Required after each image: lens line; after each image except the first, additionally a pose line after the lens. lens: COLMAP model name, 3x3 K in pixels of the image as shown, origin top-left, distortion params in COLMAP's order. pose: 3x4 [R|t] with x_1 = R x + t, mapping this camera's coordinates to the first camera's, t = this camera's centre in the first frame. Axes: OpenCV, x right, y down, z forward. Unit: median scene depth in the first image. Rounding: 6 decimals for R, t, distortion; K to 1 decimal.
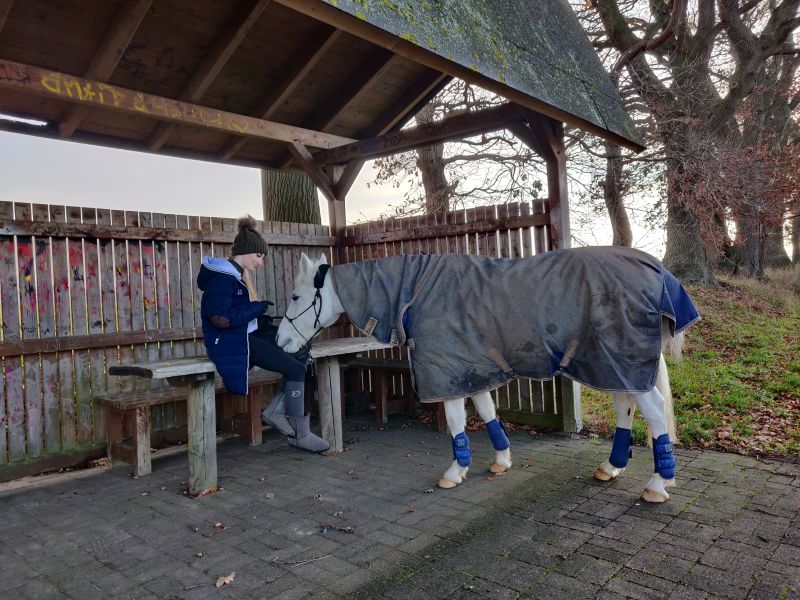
lens RADIAL K [[594.7, 0, 451.5], [0, 594.7, 290.6], [0, 0, 1]] dist [0.009744, 0.030049]
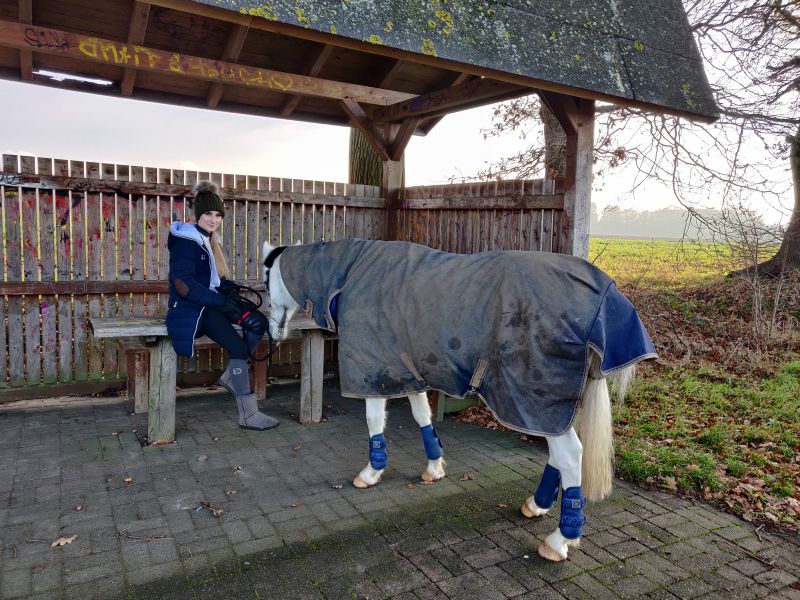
lens RADIAL K [[608.7, 0, 425.4], [0, 608.7, 298.7], [0, 0, 1]] dist [0.009831, 0.039388]
pose [[0.943688, 0.118814, -0.308764, 0.315917], [-0.087088, 0.989584, 0.114627, -0.079993], [0.319167, -0.081283, 0.944206, 0.113283]]
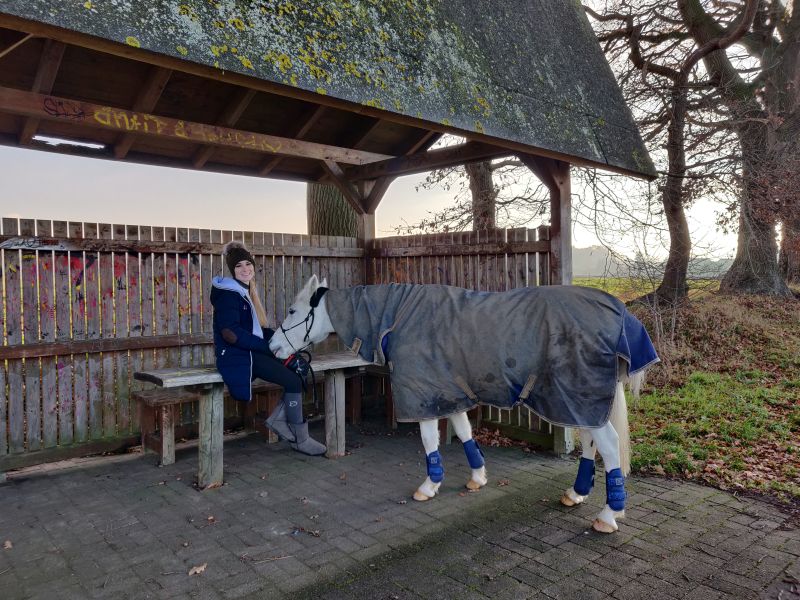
lens RADIAL K [[595.6, 0, 448.2], [0, 595.6, 300.5], [0, 0, 1]] dist [0.026253, 0.004275]
pose [[0.992272, 0.045240, -0.115543, 0.134631], [-0.041880, 0.998631, 0.031345, -0.062215], [0.116803, -0.026264, 0.992808, -0.062915]]
